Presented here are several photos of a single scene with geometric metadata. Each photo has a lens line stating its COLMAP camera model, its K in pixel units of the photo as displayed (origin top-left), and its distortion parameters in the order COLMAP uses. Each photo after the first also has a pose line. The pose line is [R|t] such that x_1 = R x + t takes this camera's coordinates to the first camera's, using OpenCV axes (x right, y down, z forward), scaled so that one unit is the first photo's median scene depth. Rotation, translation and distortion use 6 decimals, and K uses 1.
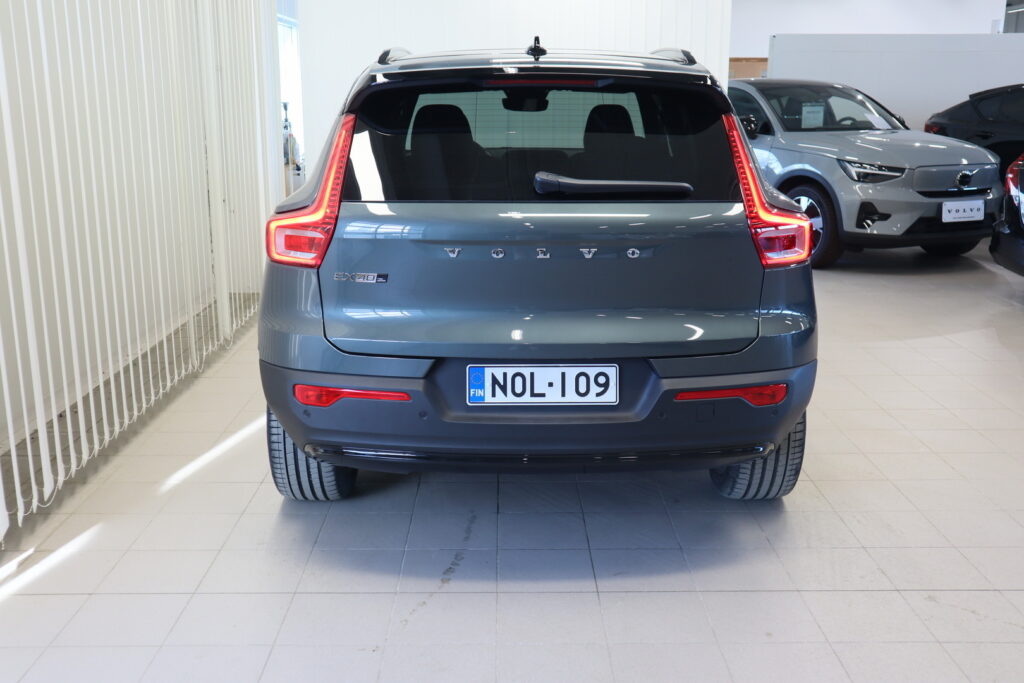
lens RADIAL K [[1048.6, 0, 512.0], [0, 1048.6, 341.5], [0, 0, 1]] dist [-0.005430, -0.001510]
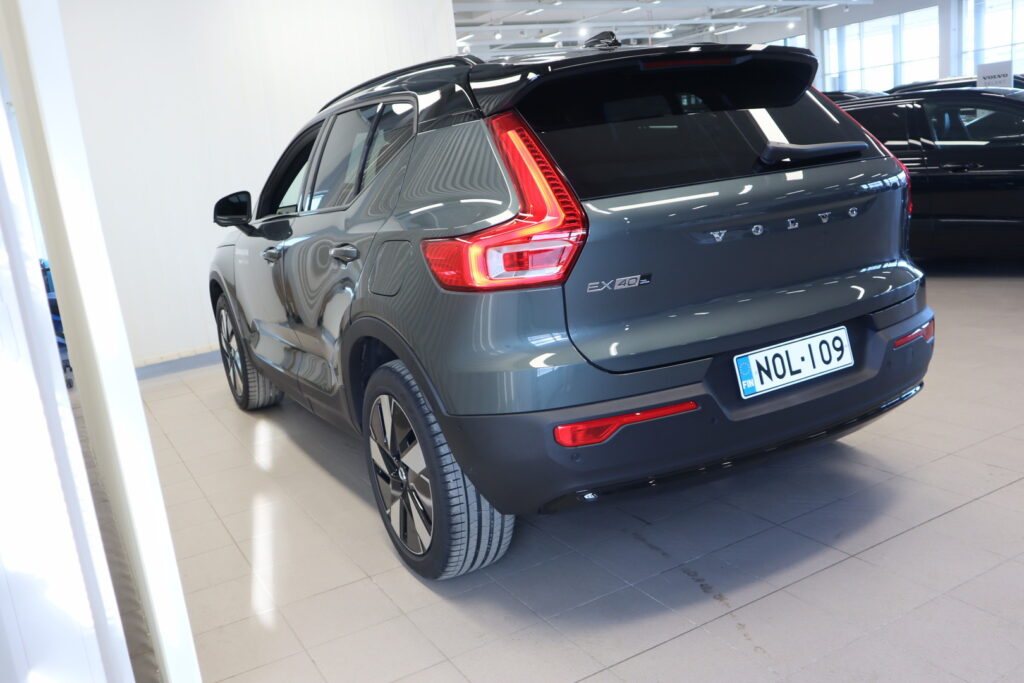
lens RADIAL K [[891.8, 0, 512.0], [0, 891.8, 341.5], [0, 0, 1]] dist [-0.054464, 0.000693]
pose [[0.864139, -0.194632, 0.464094, -0.572916], [0.219062, 0.975710, 0.001304, -0.034677], [-0.453075, 0.100538, 0.885785, 0.393671]]
